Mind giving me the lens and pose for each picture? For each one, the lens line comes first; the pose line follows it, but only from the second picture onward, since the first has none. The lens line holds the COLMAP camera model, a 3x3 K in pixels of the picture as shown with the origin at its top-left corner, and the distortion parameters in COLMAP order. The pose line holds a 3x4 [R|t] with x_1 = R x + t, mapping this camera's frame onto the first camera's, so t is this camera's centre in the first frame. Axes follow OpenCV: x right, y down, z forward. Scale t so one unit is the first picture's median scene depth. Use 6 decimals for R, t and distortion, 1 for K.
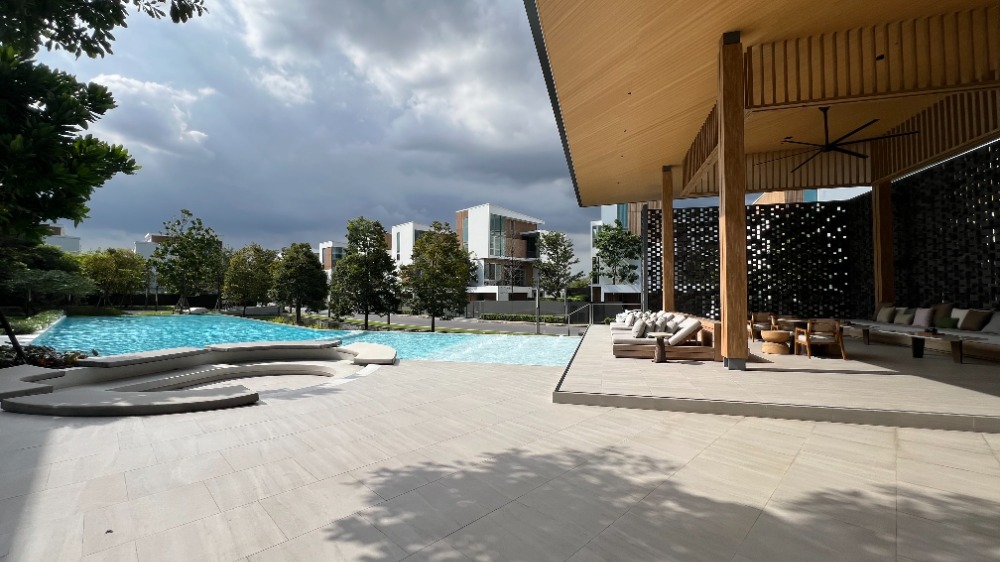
lens RADIAL K [[388.1, 0, 500.0], [0, 388.1, 281.0], [0, 0, 1]] dist [-0.000684, -0.000195]
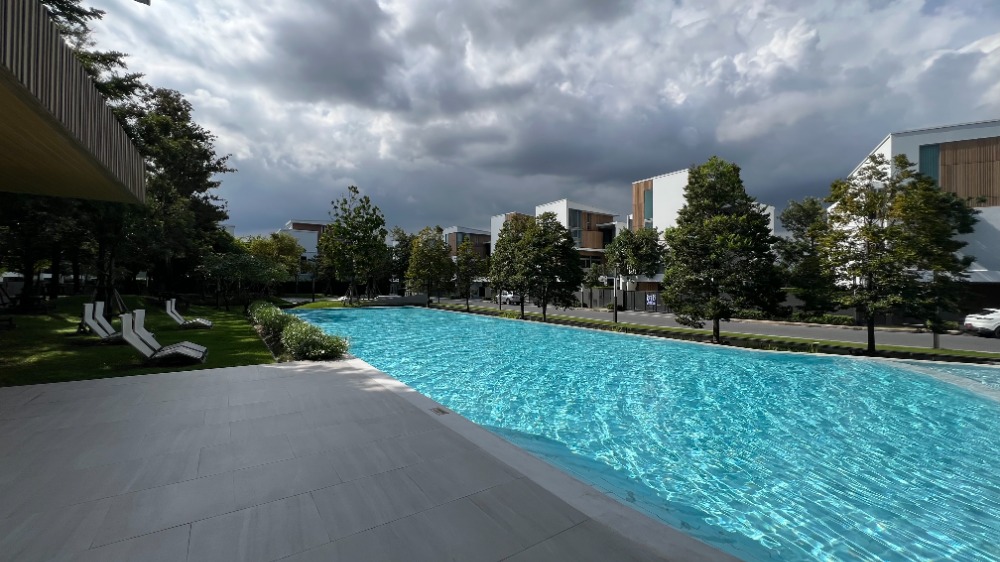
lens RADIAL K [[388.1, 0, 500.0], [0, 388.1, 281.0], [0, 0, 1]] dist [-0.000684, -0.000195]
pose [[0.984094, 0.003906, -0.177604, -0.299379], [0.001137, 0.999599, 0.028284, 0.005787], [0.177643, -0.028036, 0.983696, 0.172273]]
